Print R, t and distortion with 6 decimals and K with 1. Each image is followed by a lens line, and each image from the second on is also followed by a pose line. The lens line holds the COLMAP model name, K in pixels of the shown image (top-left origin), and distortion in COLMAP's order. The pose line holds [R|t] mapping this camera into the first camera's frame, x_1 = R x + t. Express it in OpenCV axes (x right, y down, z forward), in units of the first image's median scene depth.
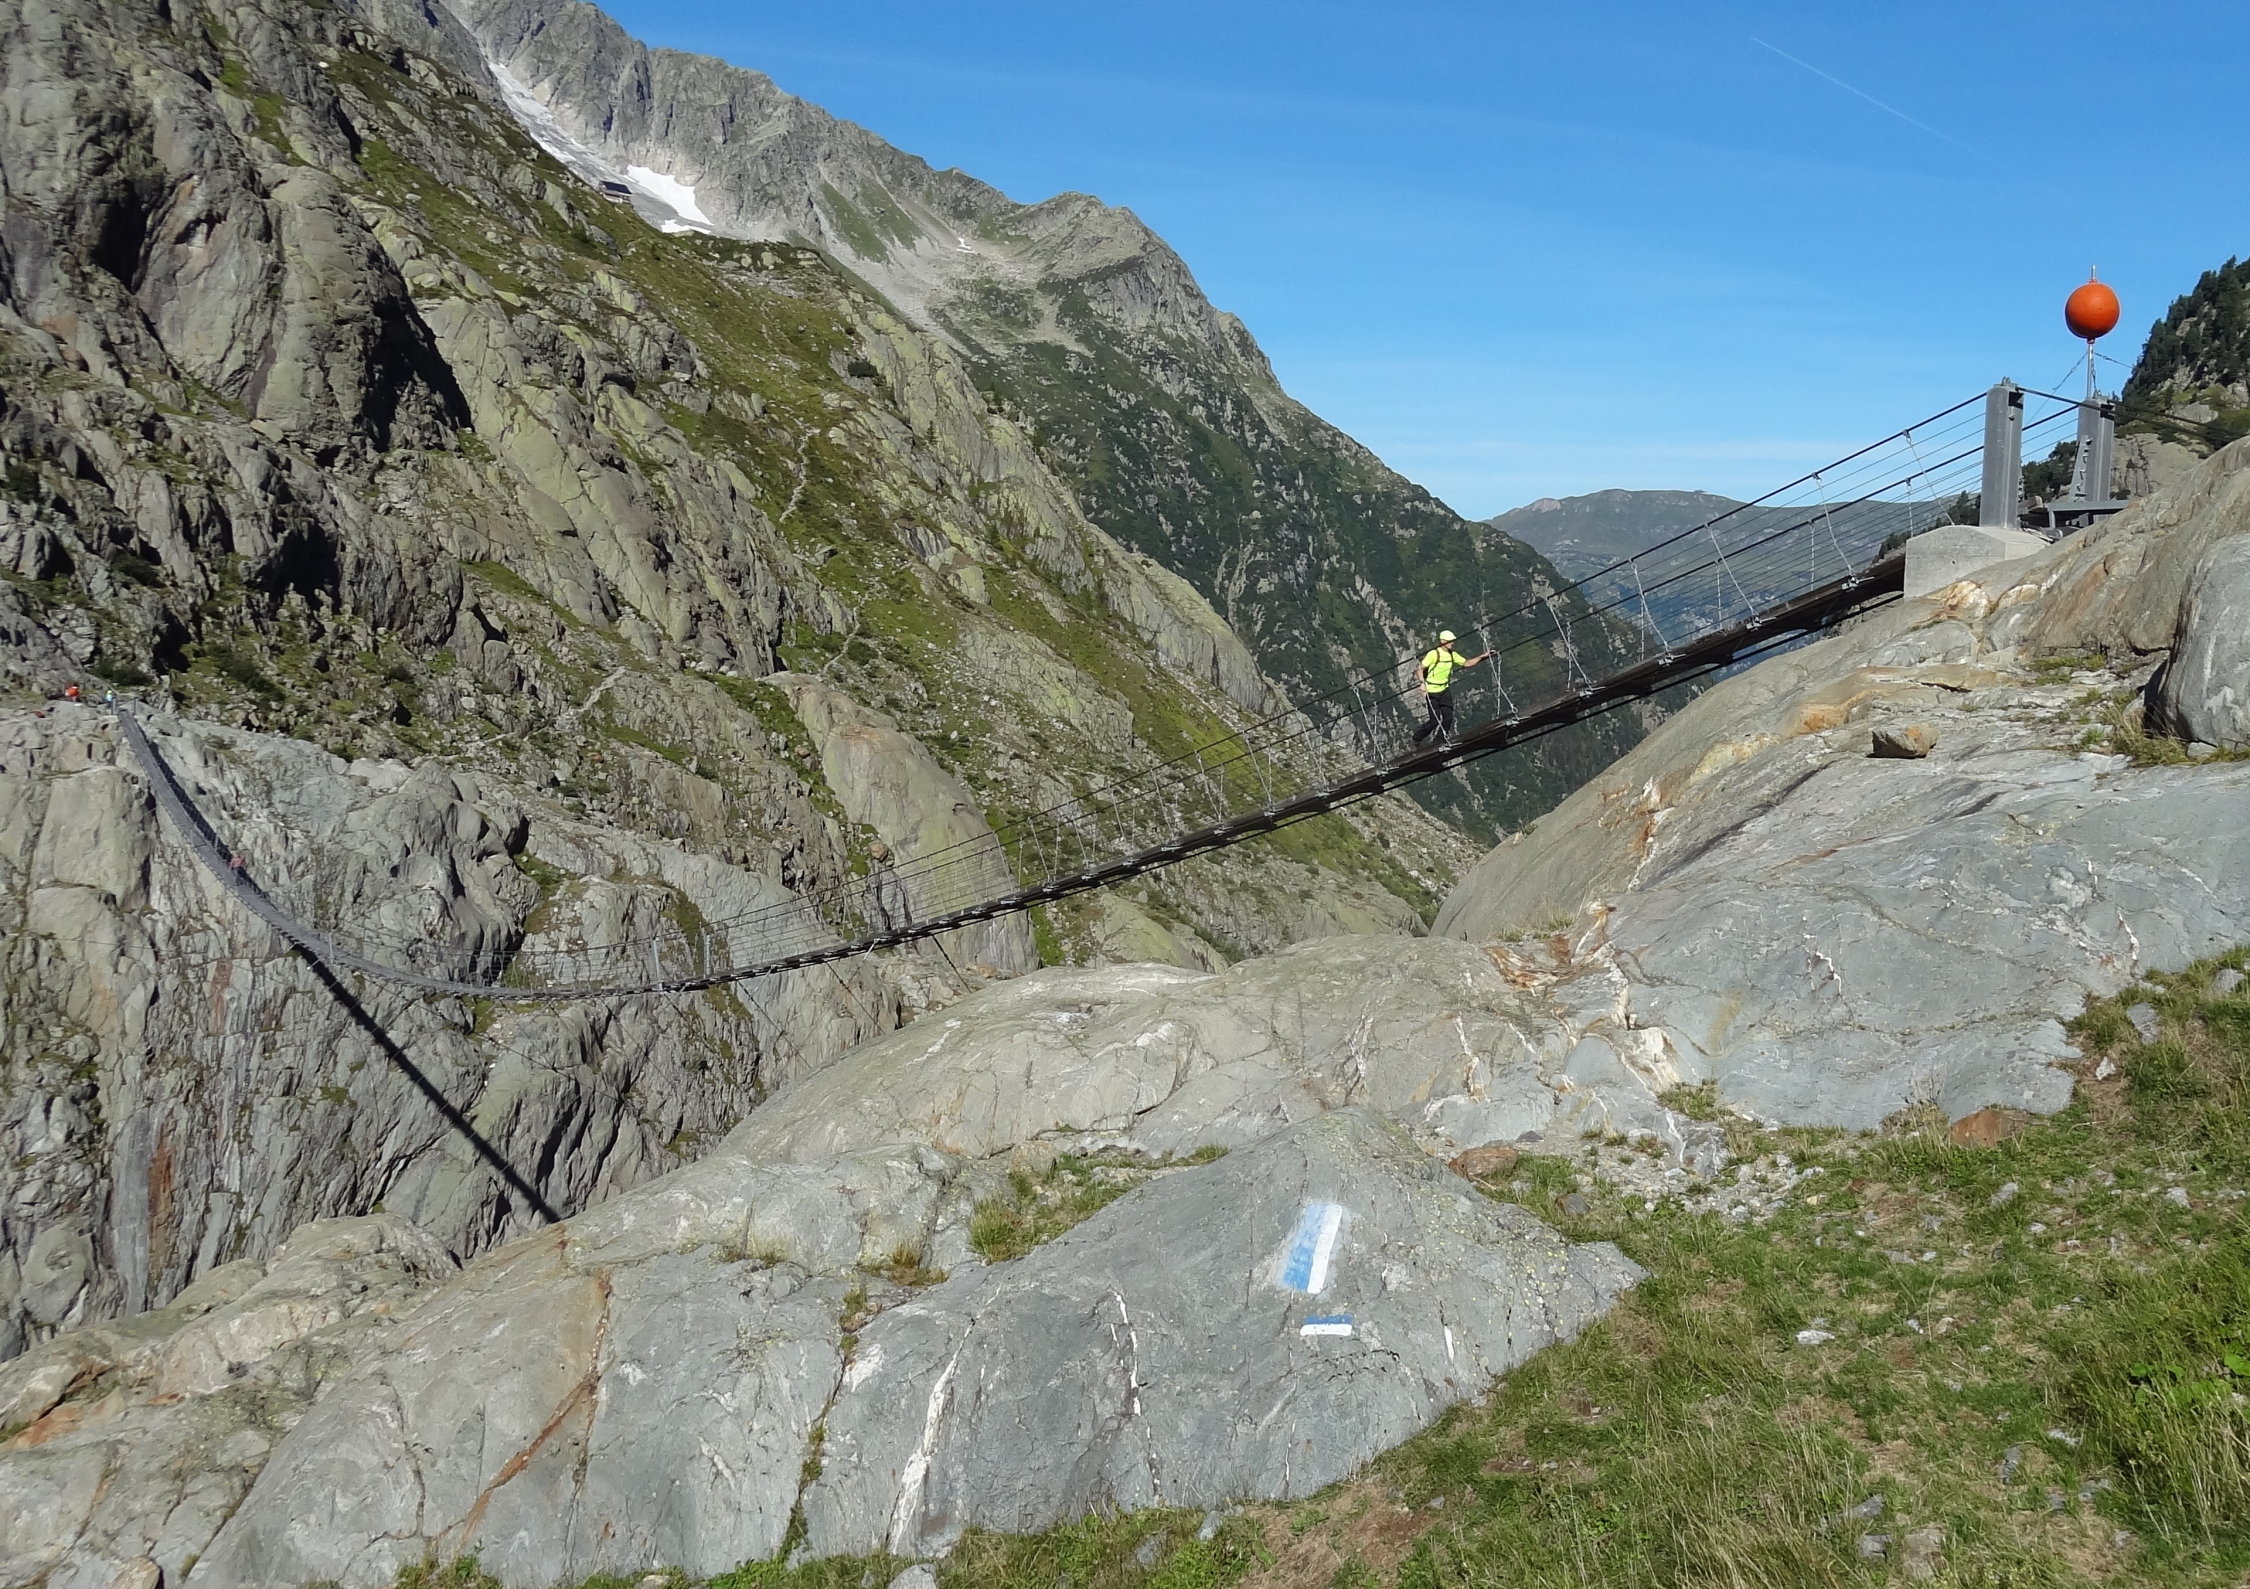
lens RADIAL K [[2224.8, 0, 1397.1], [0, 2224.8, 699.8], [0, 0, 1]] dist [-0.013592, 0.005922]
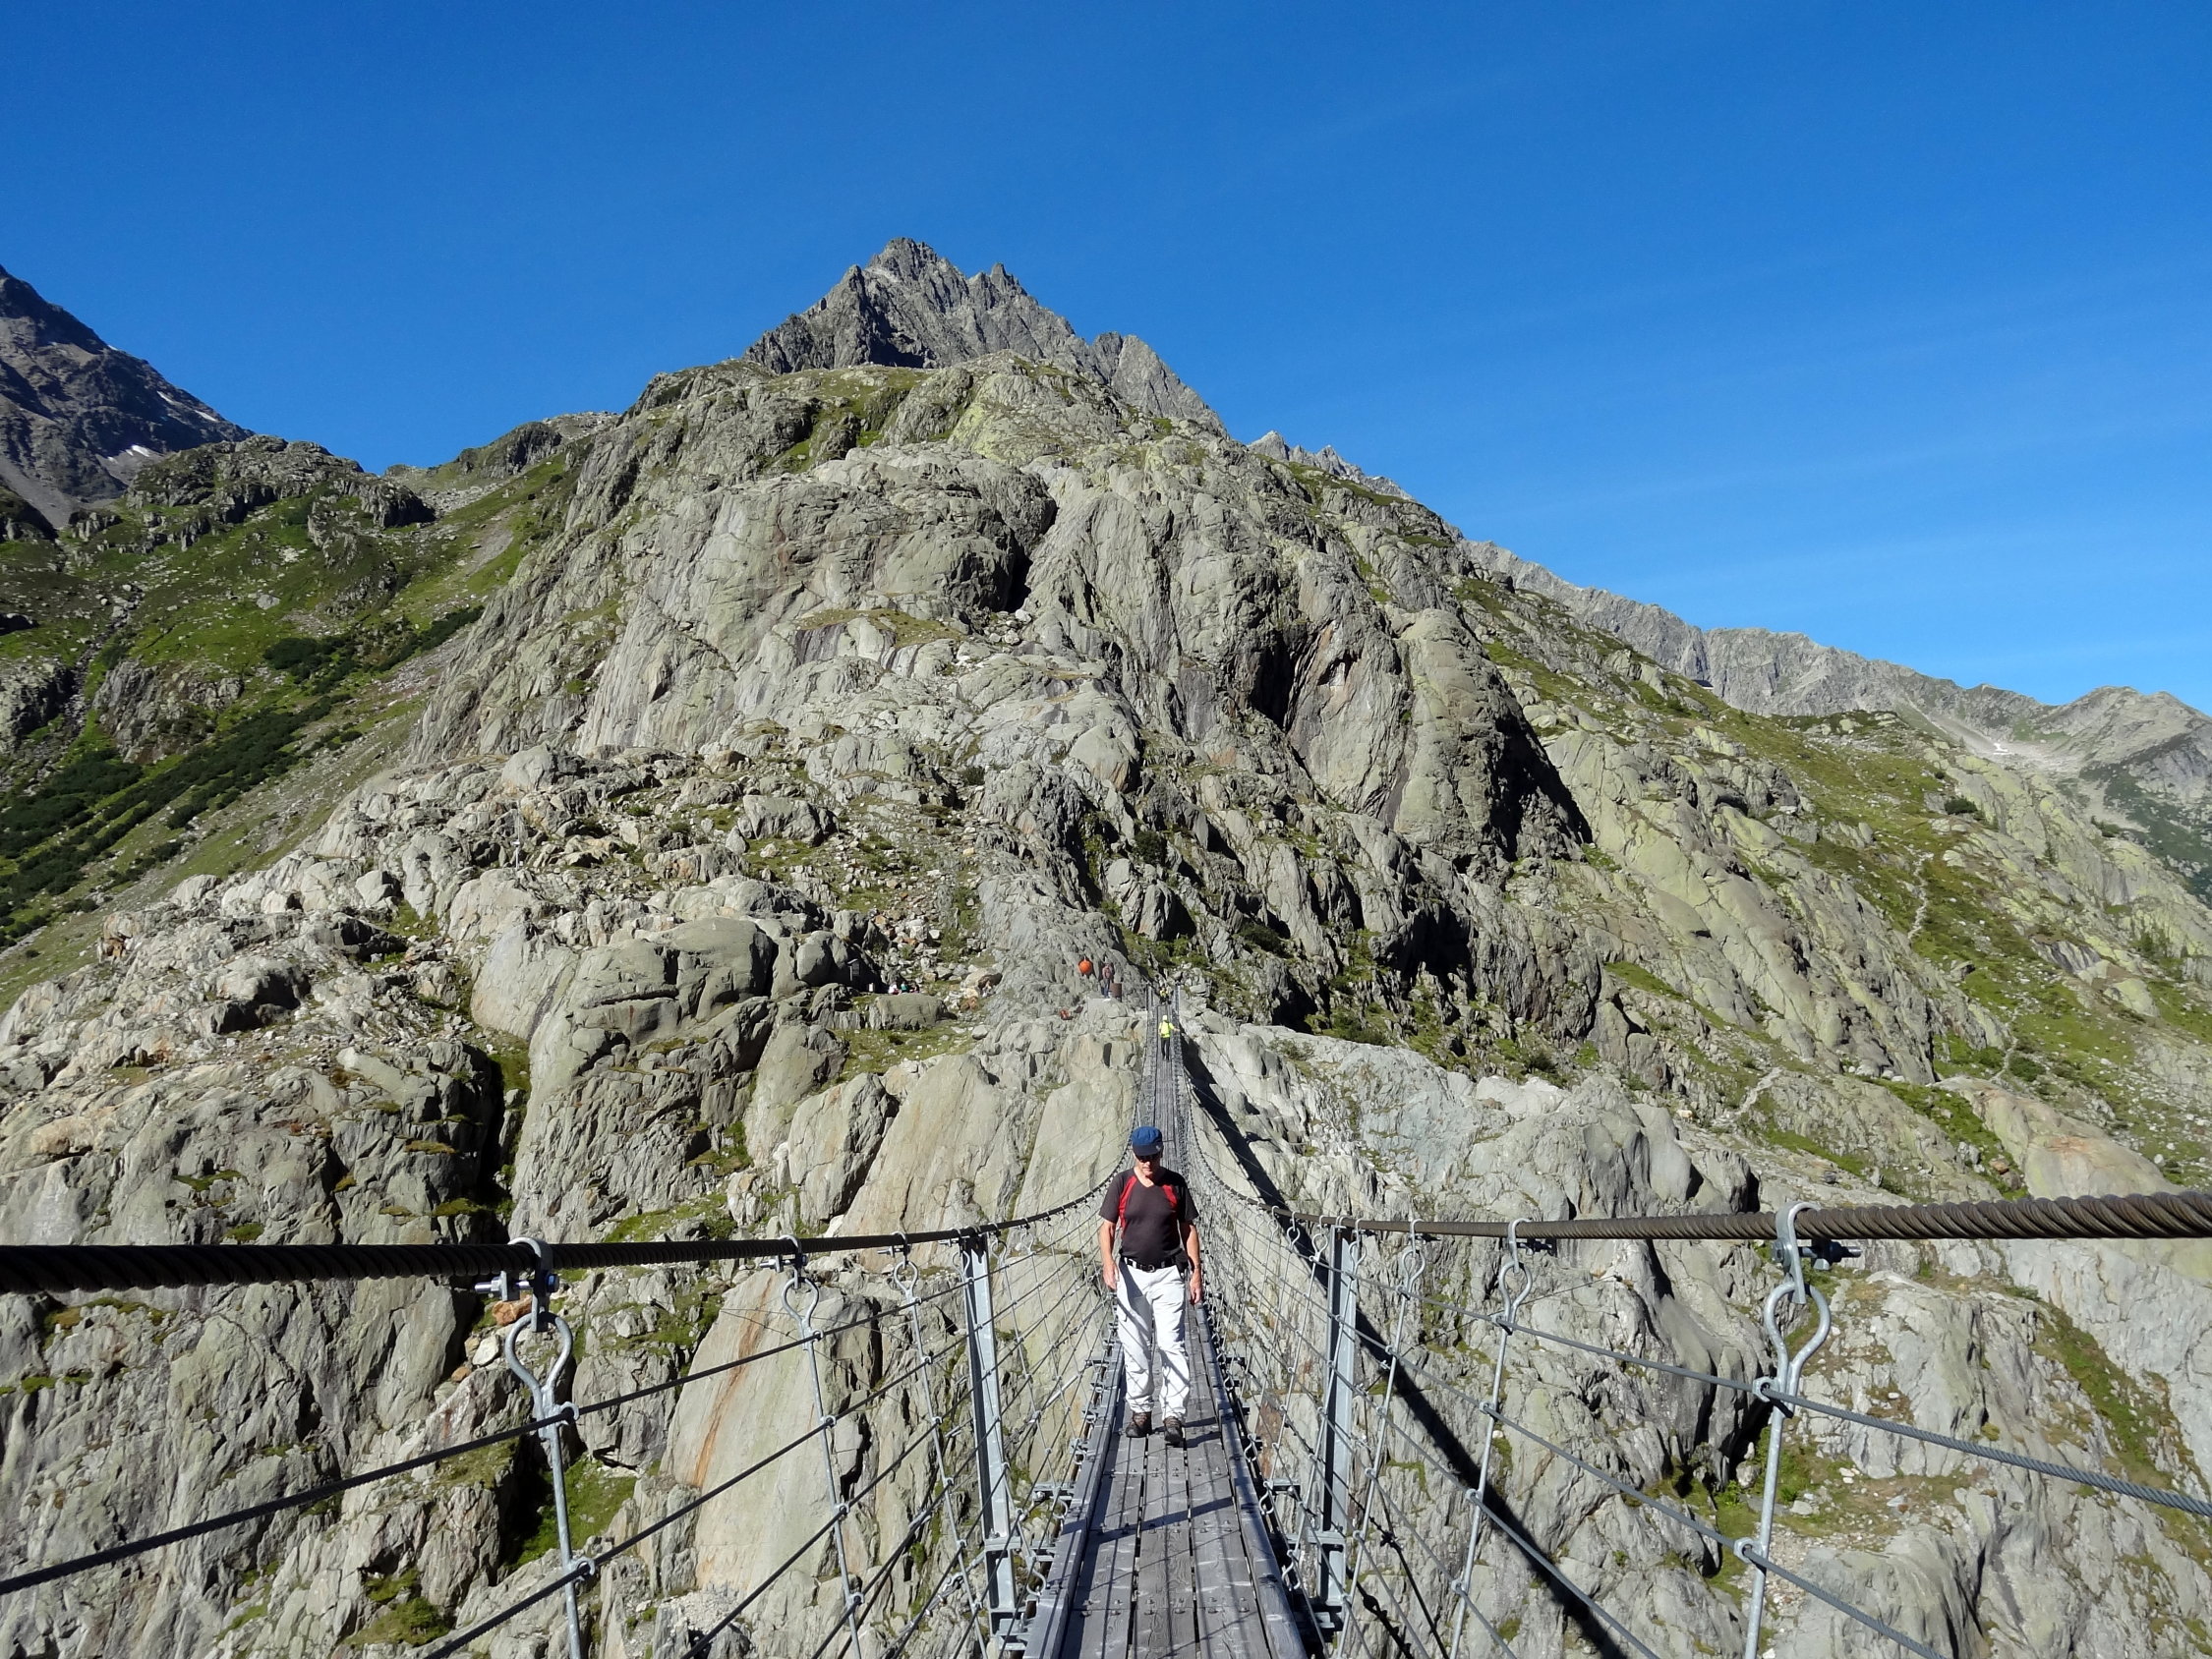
lens RADIAL K [[1836.7, 0, 1100.0], [0, 1836.7, 853.2], [0, 0, 1]] dist [0.013301, 0.003600]
pose [[0.793126, -0.118097, -0.597498, -0.116496], [0.013371, 0.984161, -0.176773, 0.027775], [0.608910, 0.132214, 0.782143, 0.255036]]
